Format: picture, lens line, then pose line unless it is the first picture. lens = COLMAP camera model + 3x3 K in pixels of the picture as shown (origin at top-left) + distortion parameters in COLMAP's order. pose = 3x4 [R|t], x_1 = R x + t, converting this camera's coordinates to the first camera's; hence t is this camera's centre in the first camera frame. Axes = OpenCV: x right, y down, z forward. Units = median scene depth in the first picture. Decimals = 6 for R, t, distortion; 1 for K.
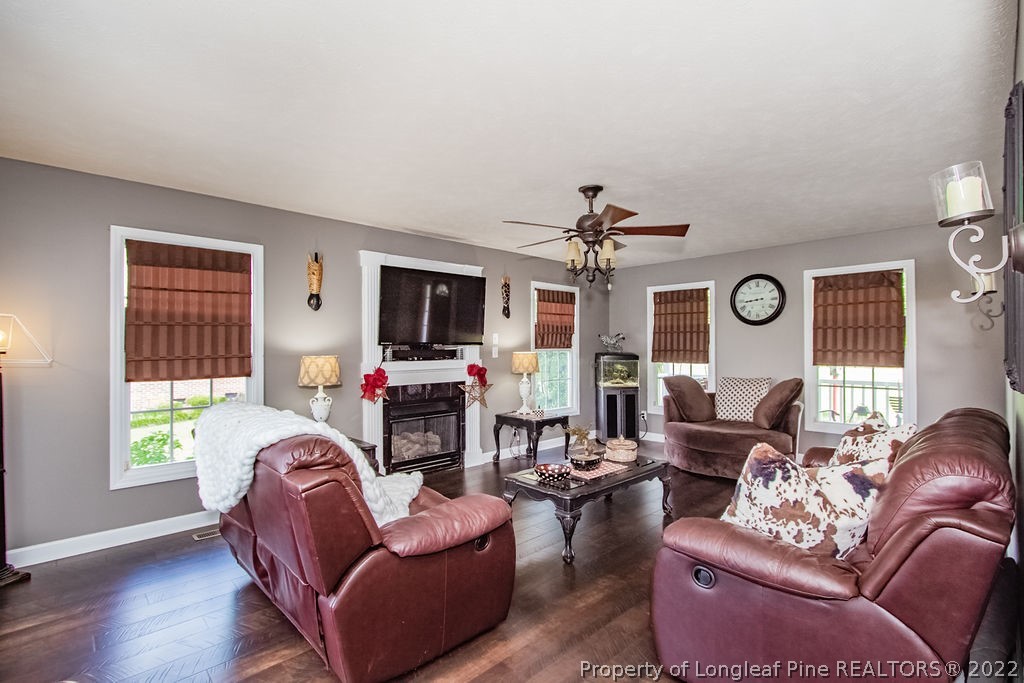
lens RADIAL K [[486.6, 0, 520.8], [0, 486.6, 344.7], [0, 0, 1]] dist [-0.006407, 0.003197]
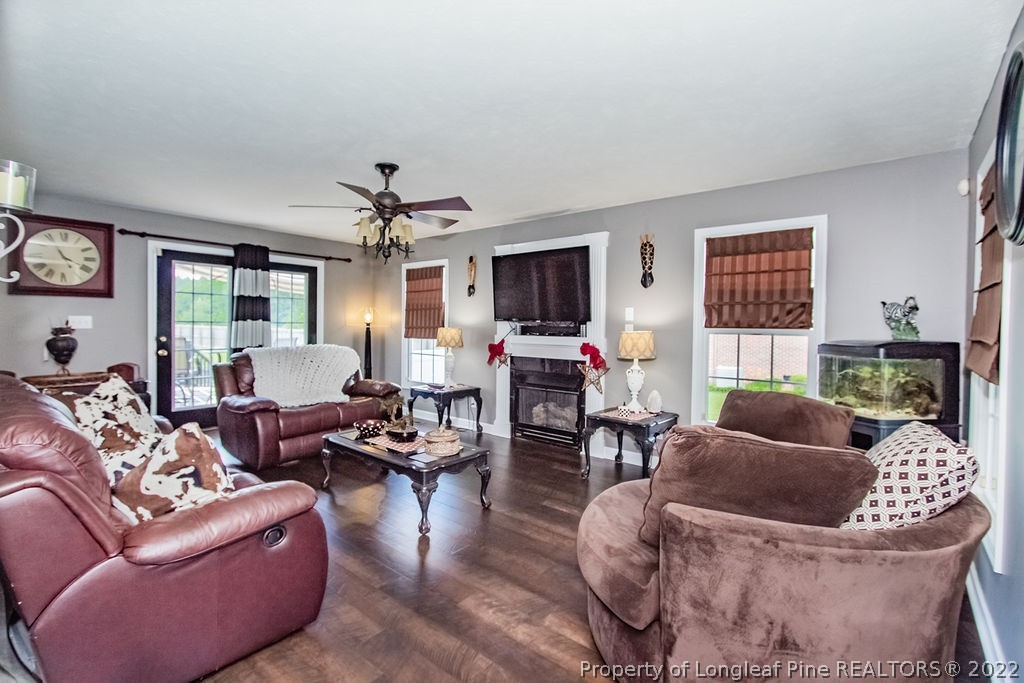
lens RADIAL K [[486.6, 0, 519.4], [0, 486.6, 333.9], [0, 0, 1]] dist [-0.006407, 0.003197]
pose [[0.100297, 0.028147, -0.994559, 0.795951], [-0.005017, 0.999601, 0.027784, -0.001499], [0.994945, 0.002203, 0.100398, 0.783156]]
